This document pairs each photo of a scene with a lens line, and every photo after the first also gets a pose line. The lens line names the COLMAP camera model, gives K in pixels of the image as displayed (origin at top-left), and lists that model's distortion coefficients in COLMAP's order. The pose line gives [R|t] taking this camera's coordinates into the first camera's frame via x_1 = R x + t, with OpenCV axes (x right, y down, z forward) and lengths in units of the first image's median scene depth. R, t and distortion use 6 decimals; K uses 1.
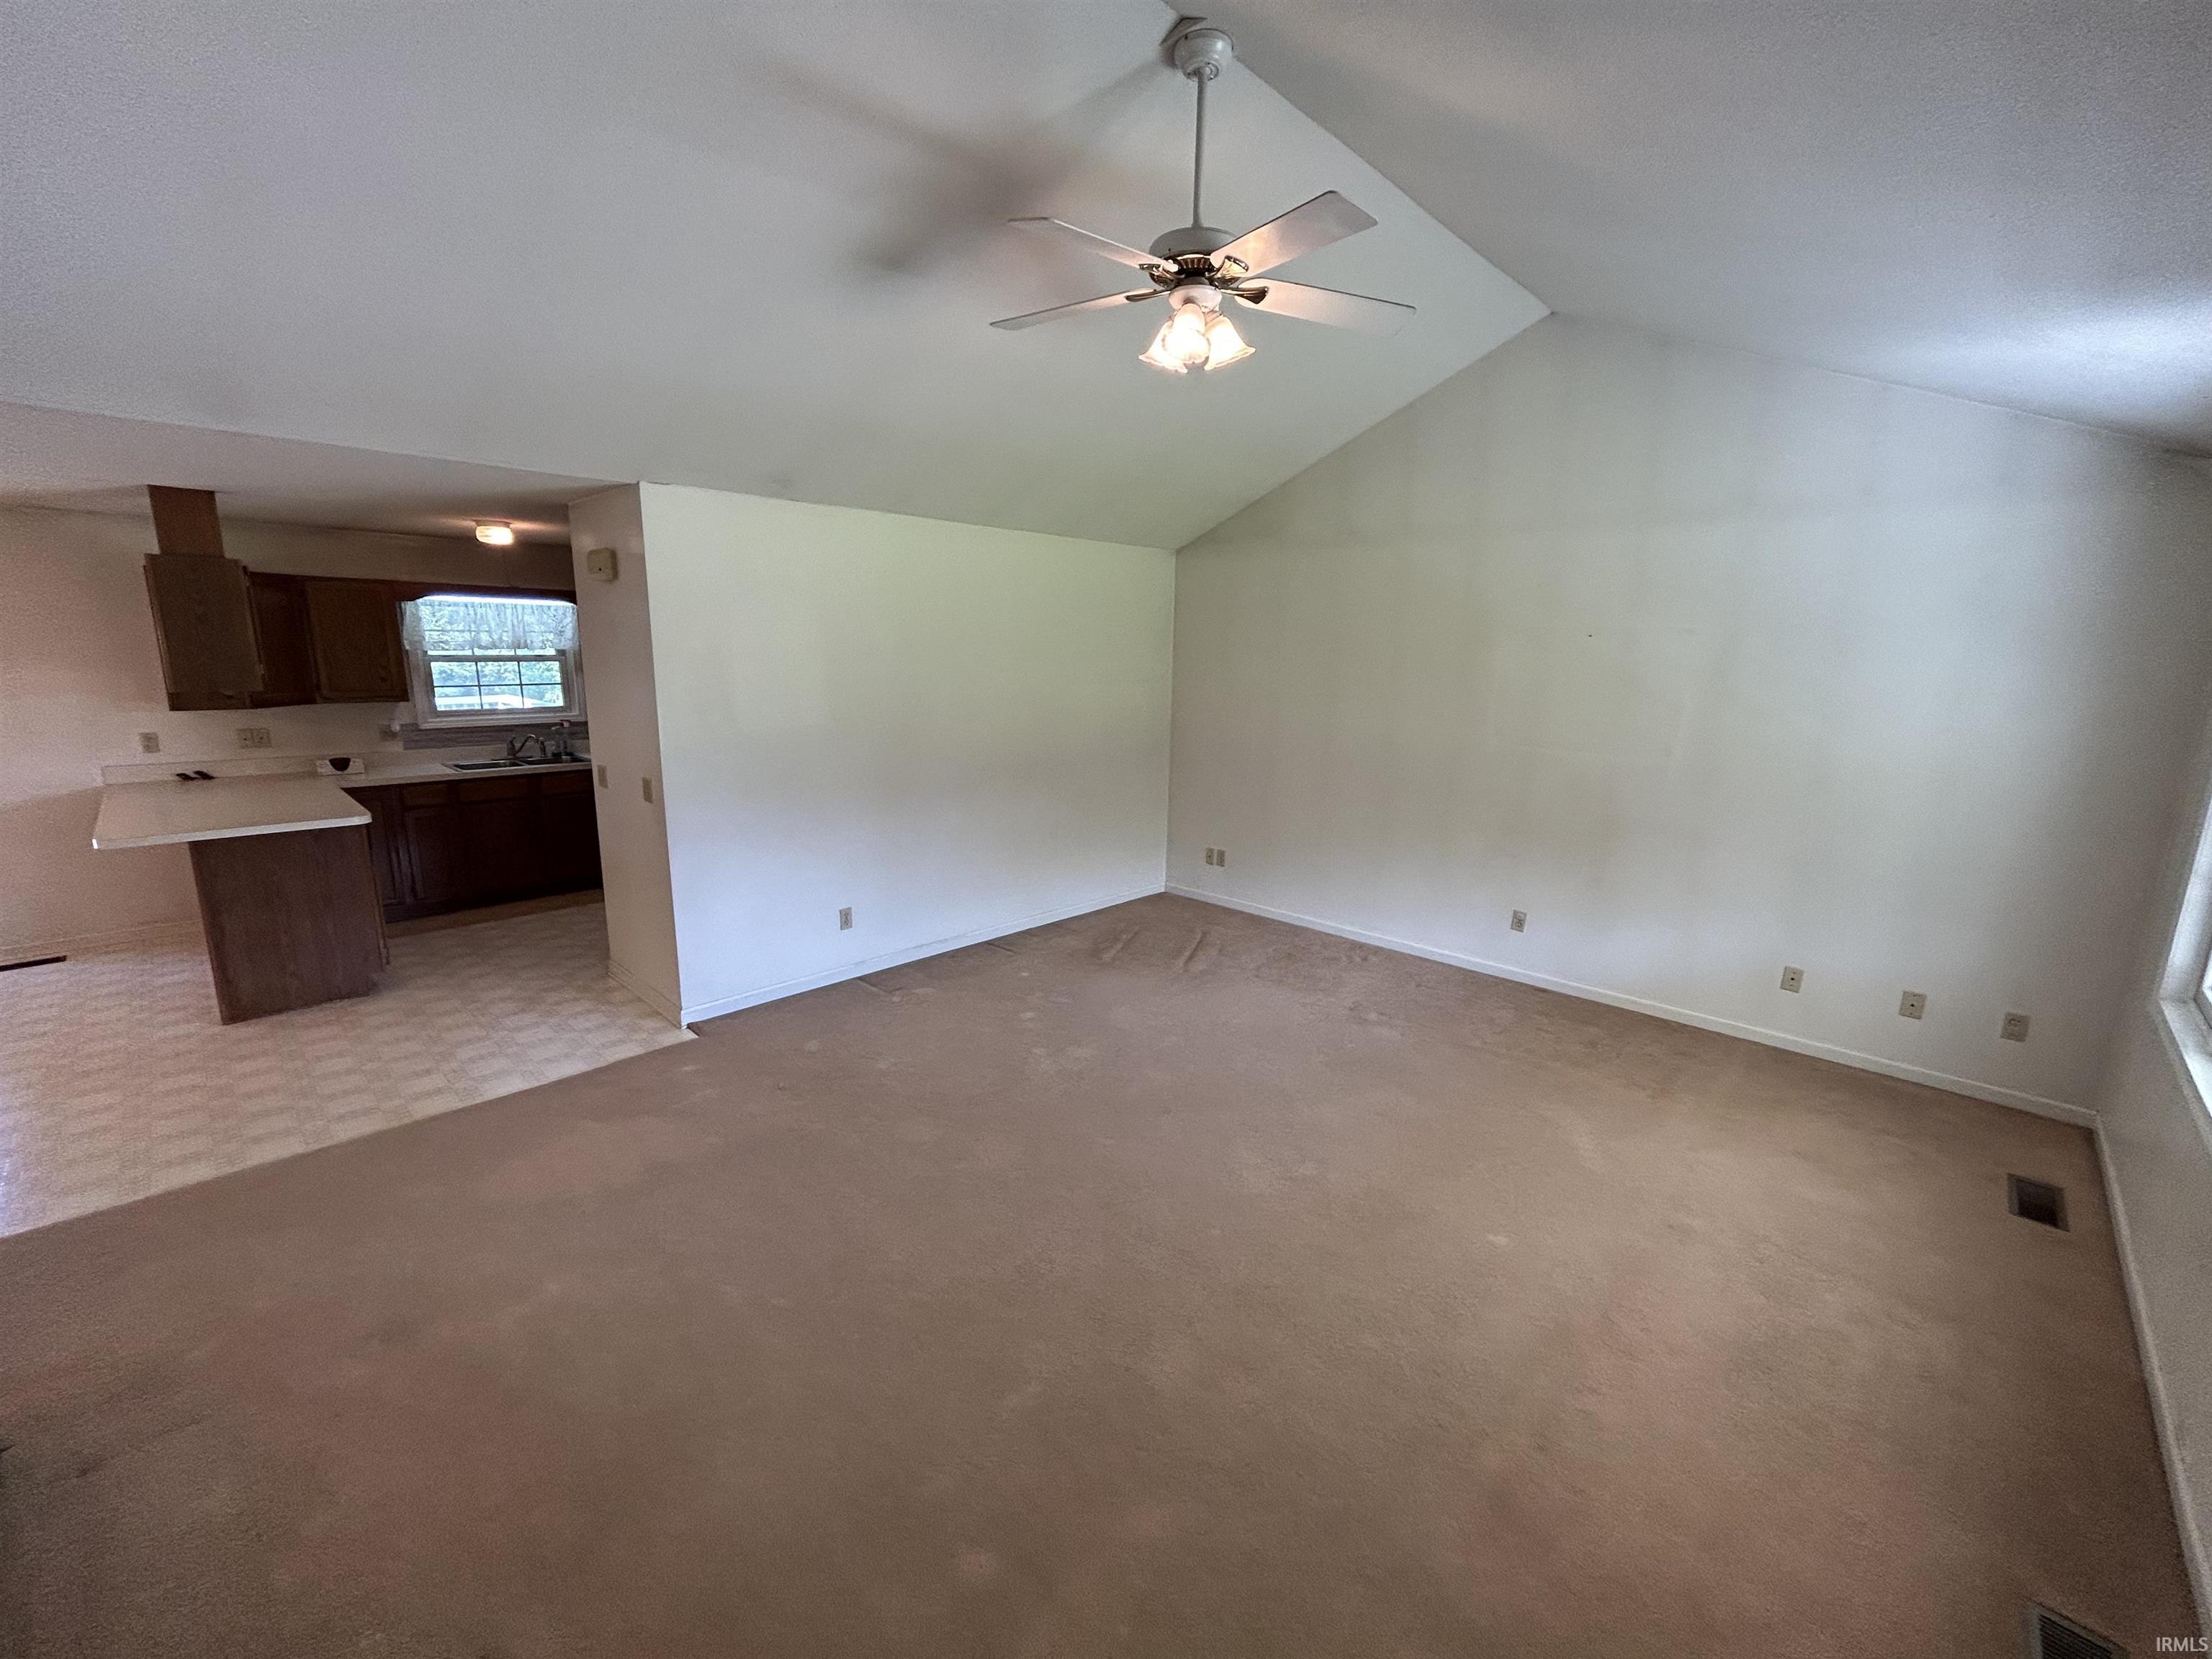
lens RADIAL K [[902.1, 0, 1108.4], [0, 902.1, 832.1], [0, 0, 1]] dist [0.000314, 0.000387]
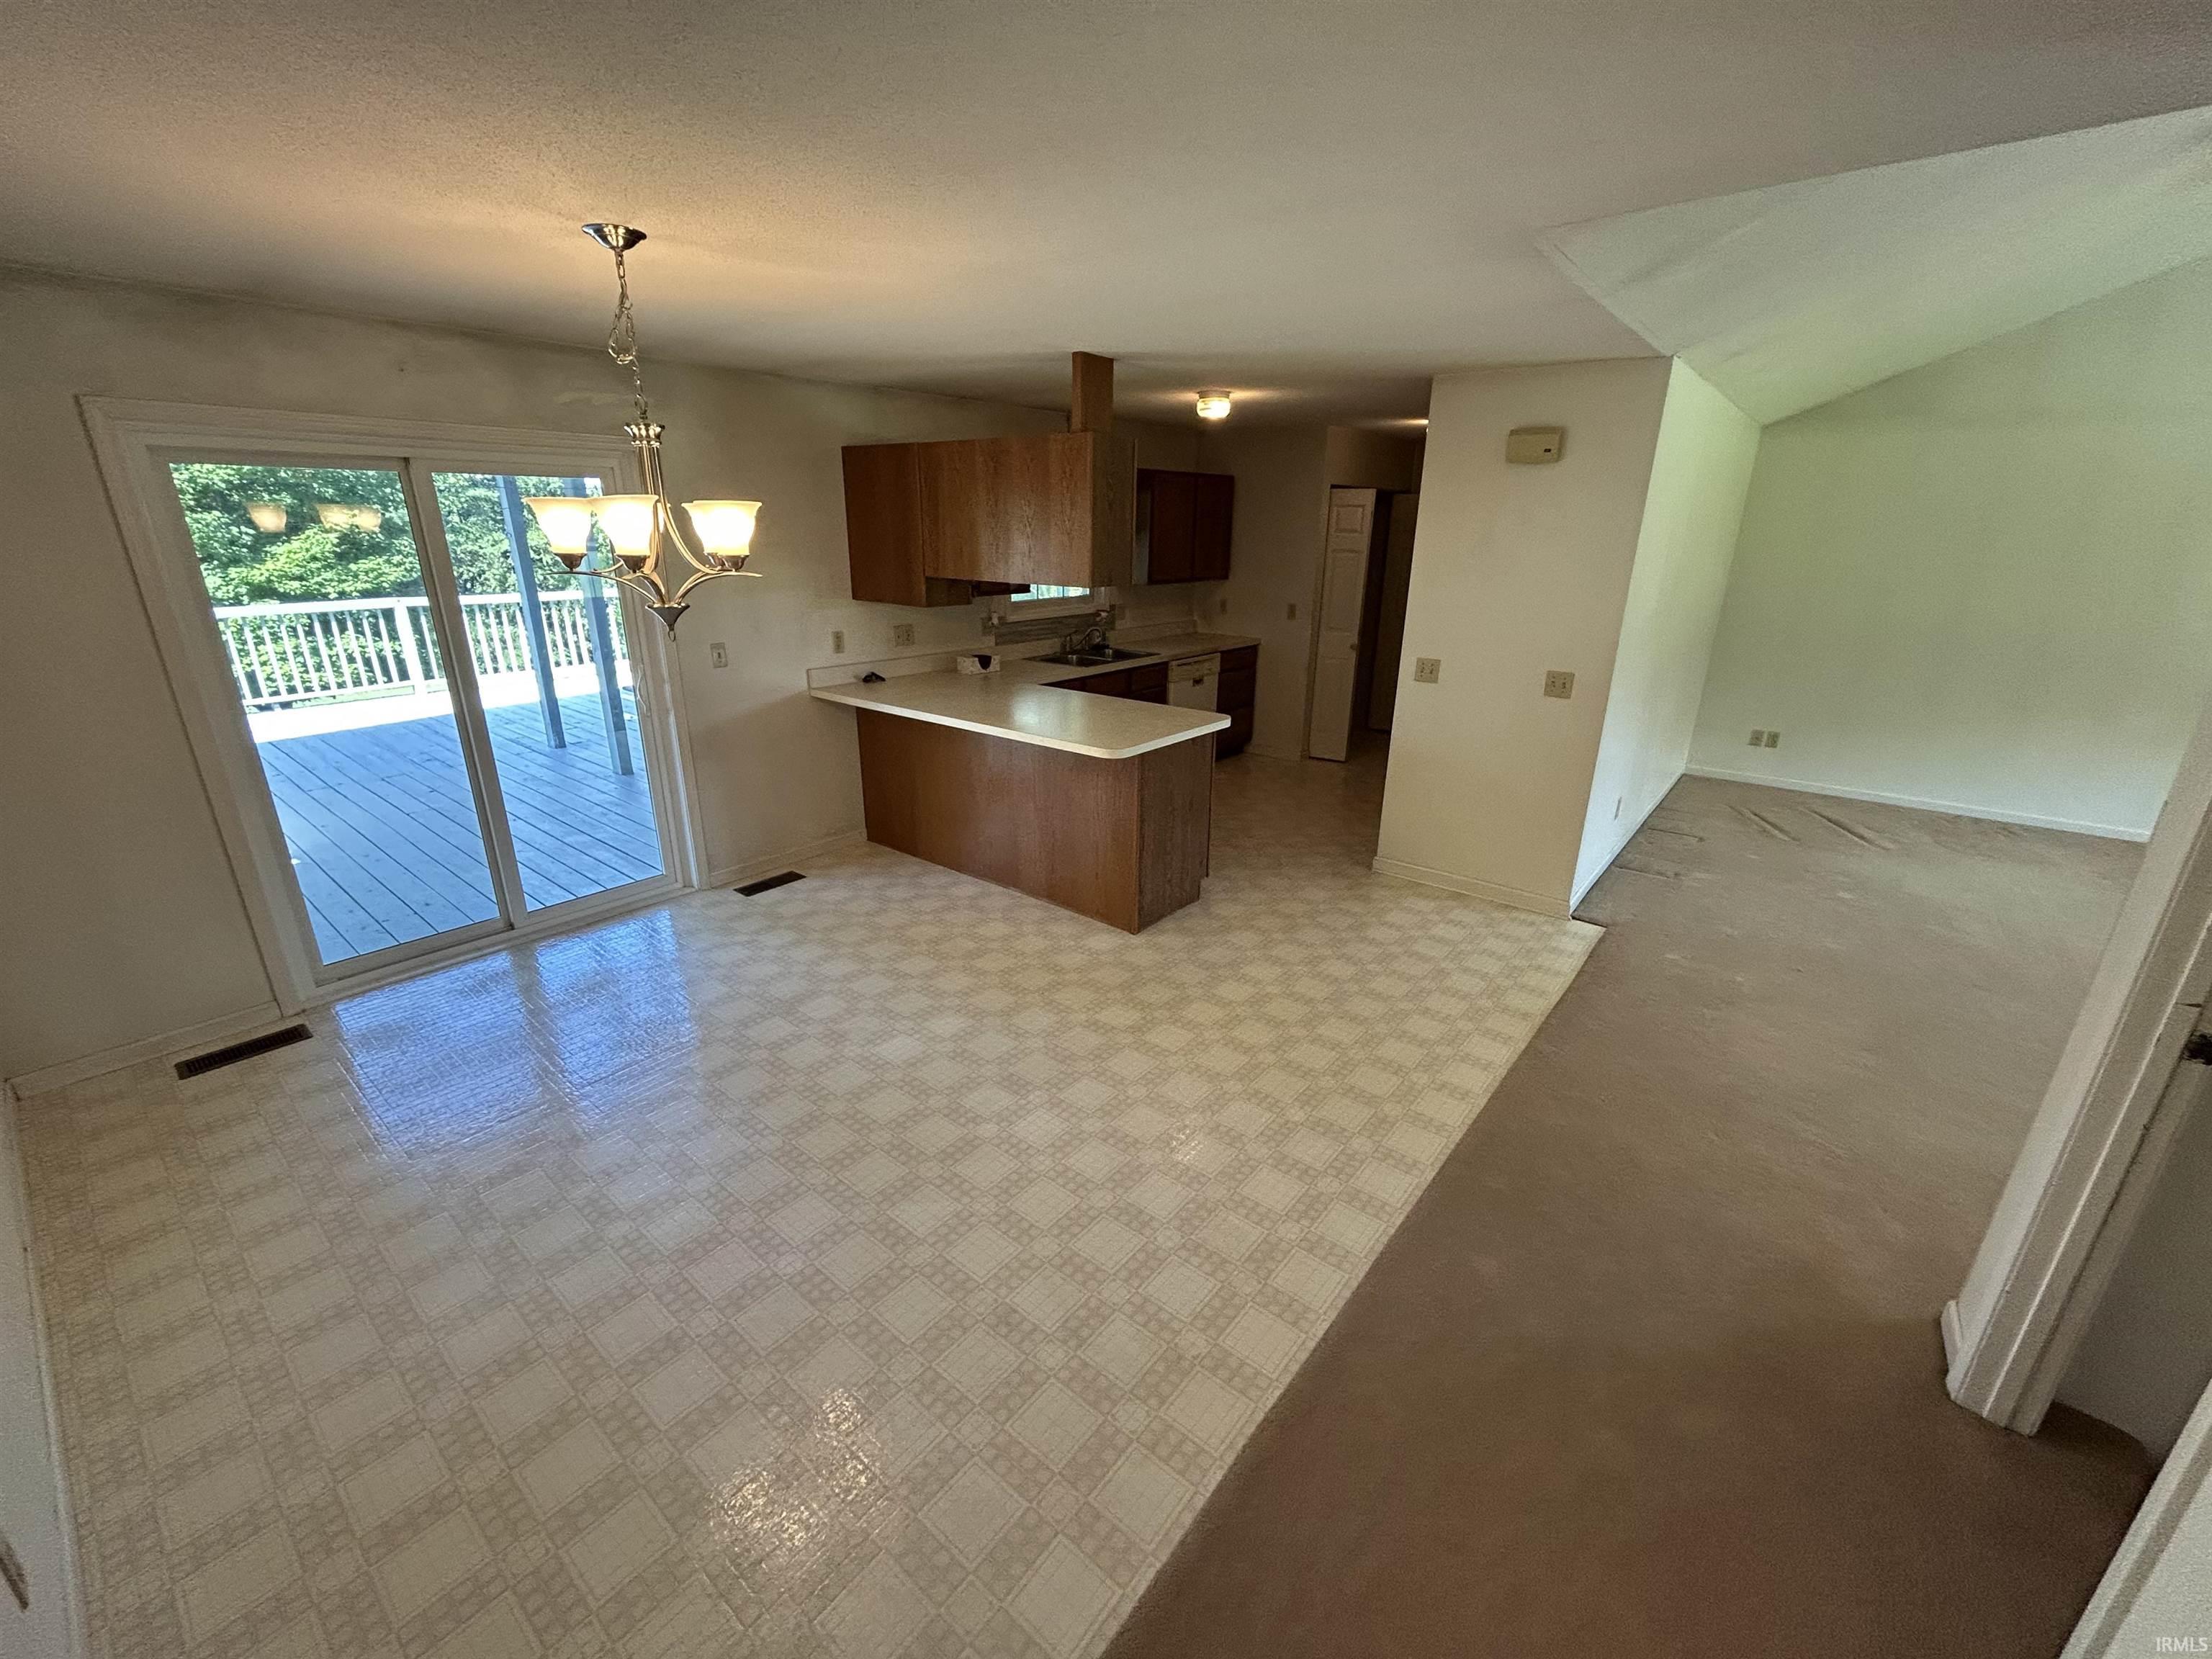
lens RADIAL K [[897.6, 0, 1098.3], [0, 897.6, 830.6], [0, 0, 1]] dist [-0.001317, 0.000003]
pose [[0.996701, -0.031035, 0.074998, -0.897489], [0.021264, 0.991581, 0.127730, -0.019213], [-0.078330, -0.125714, 0.988969, 0.043710]]
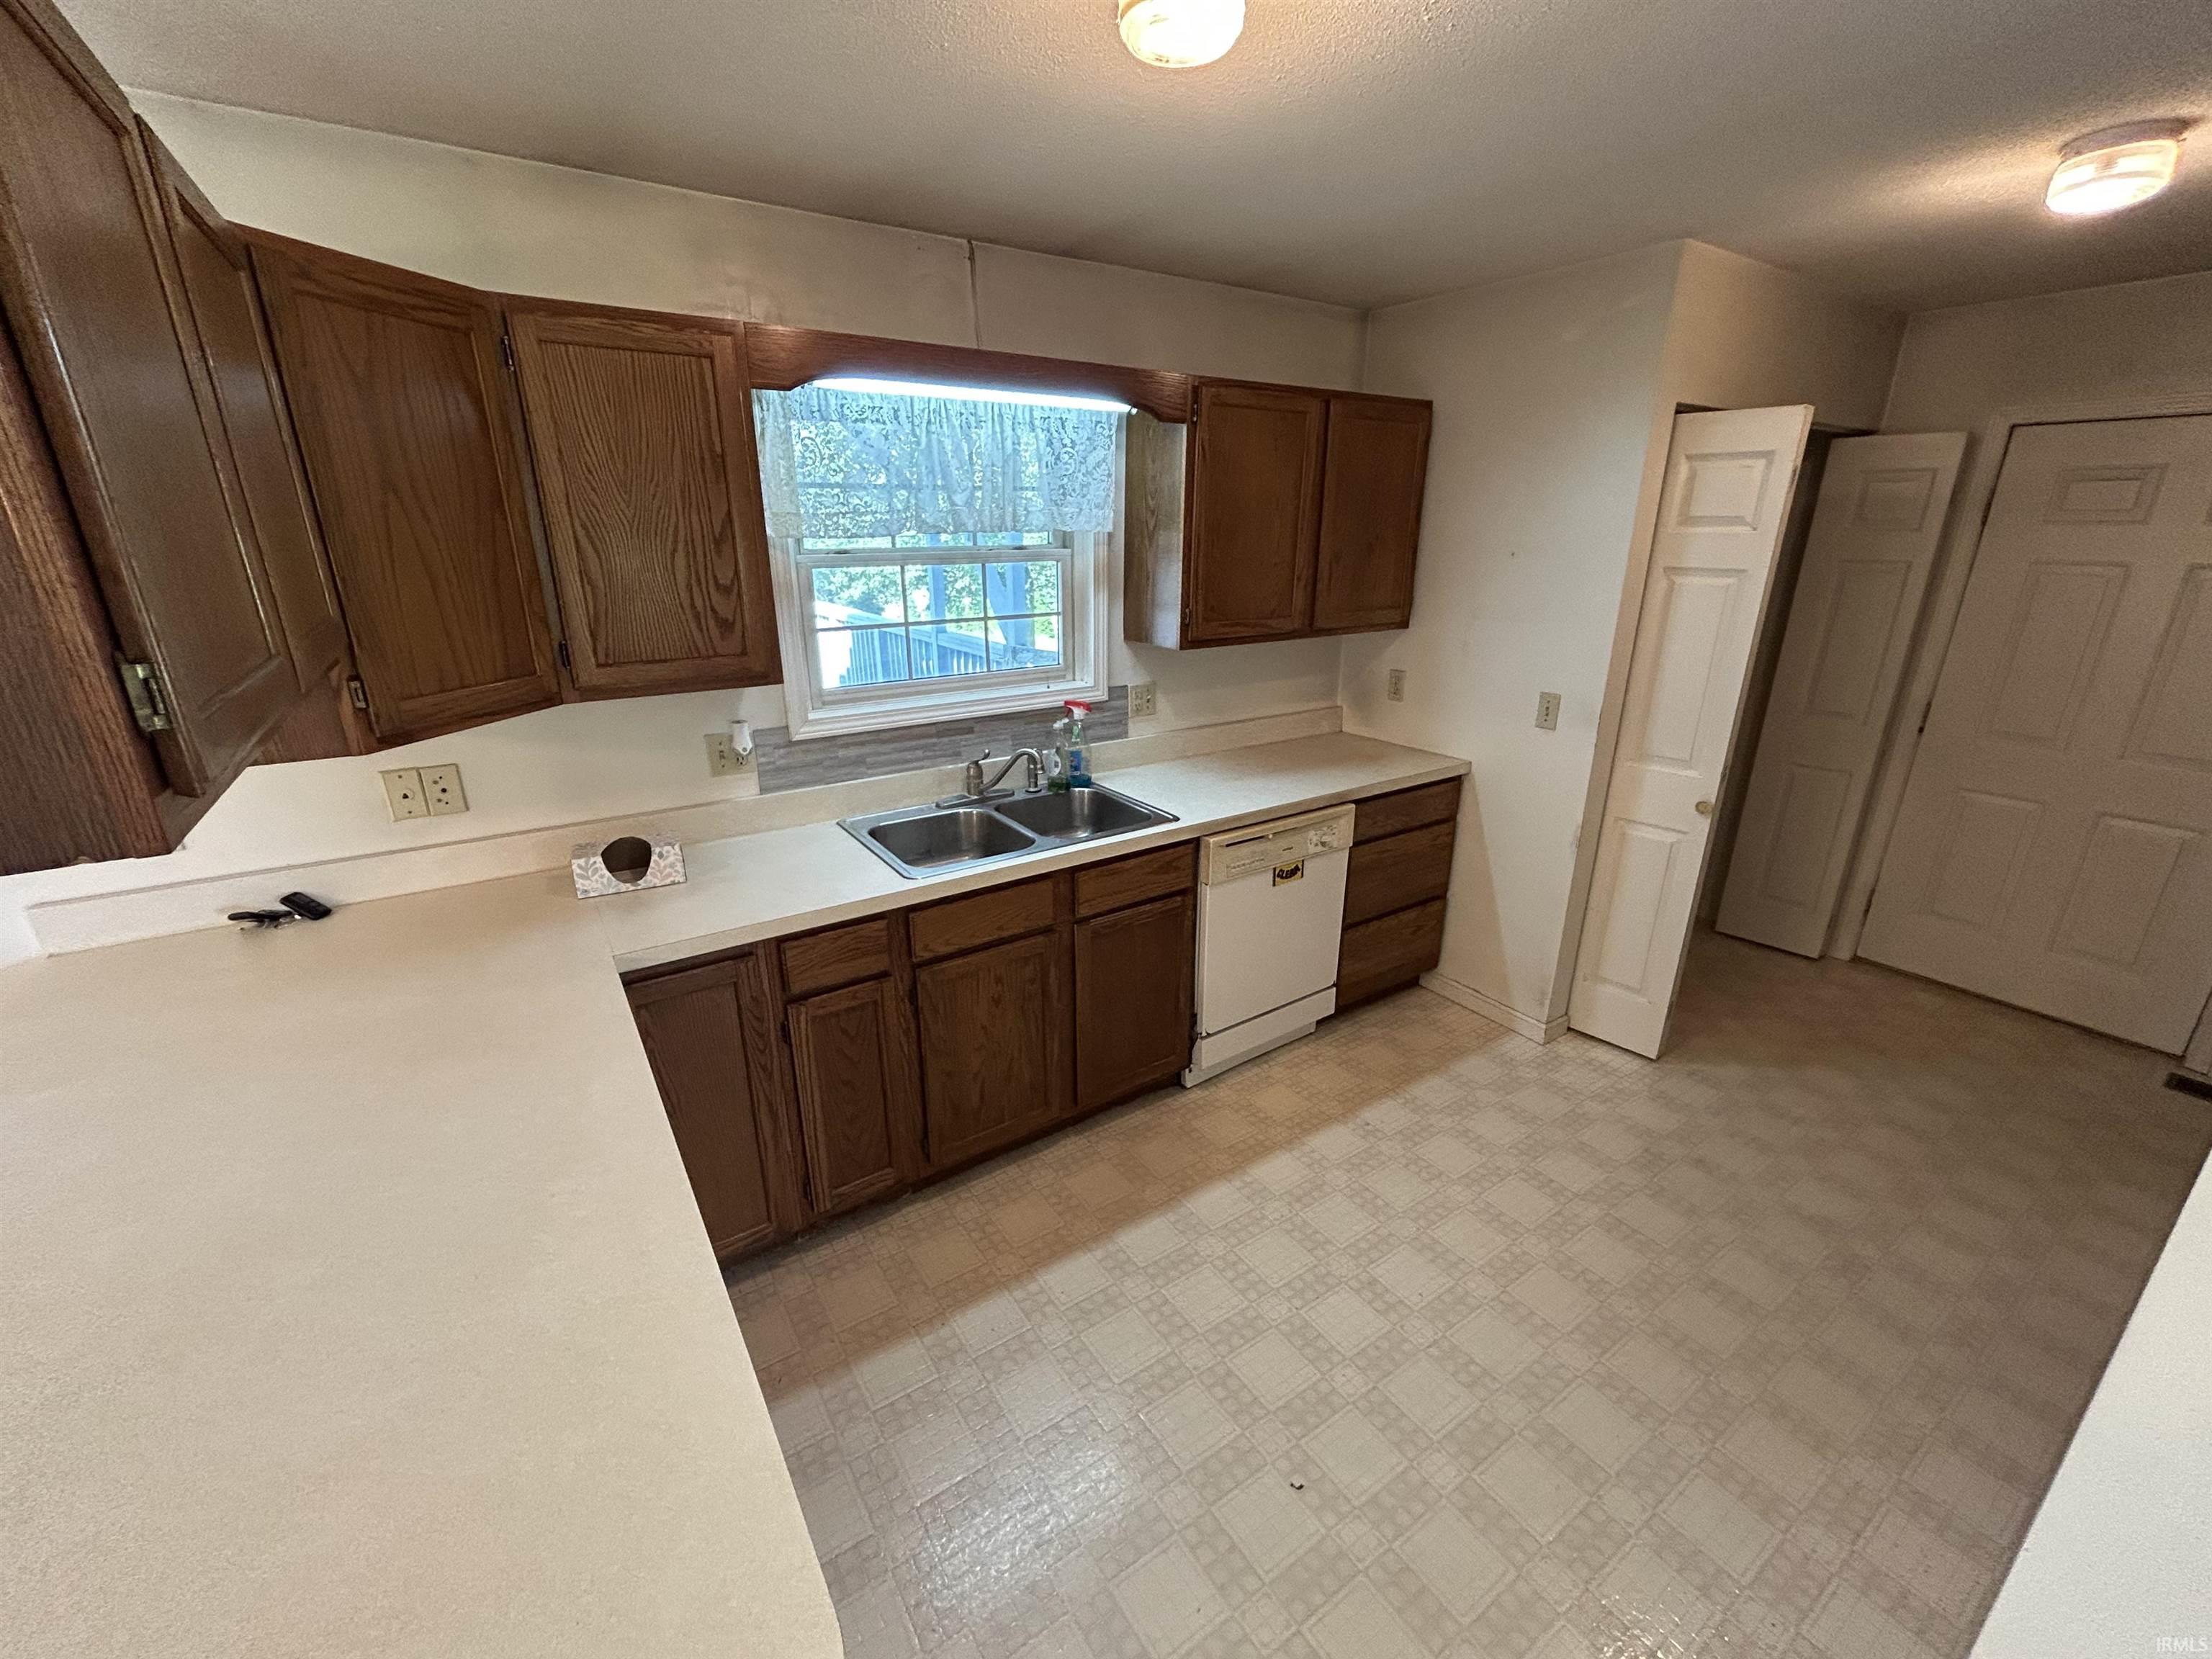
lens RADIAL K [[932.6, 0, 1115.4], [0, 932.6, 824.5], [0, 0, 1]] dist [-0.001710, -0.000056]
pose [[0.978112, 0.049629, -0.202072, -0.644688], [-0.026417, 0.992899, 0.115988, -0.155474], [0.206393, -0.108111, 0.972478, 0.746624]]
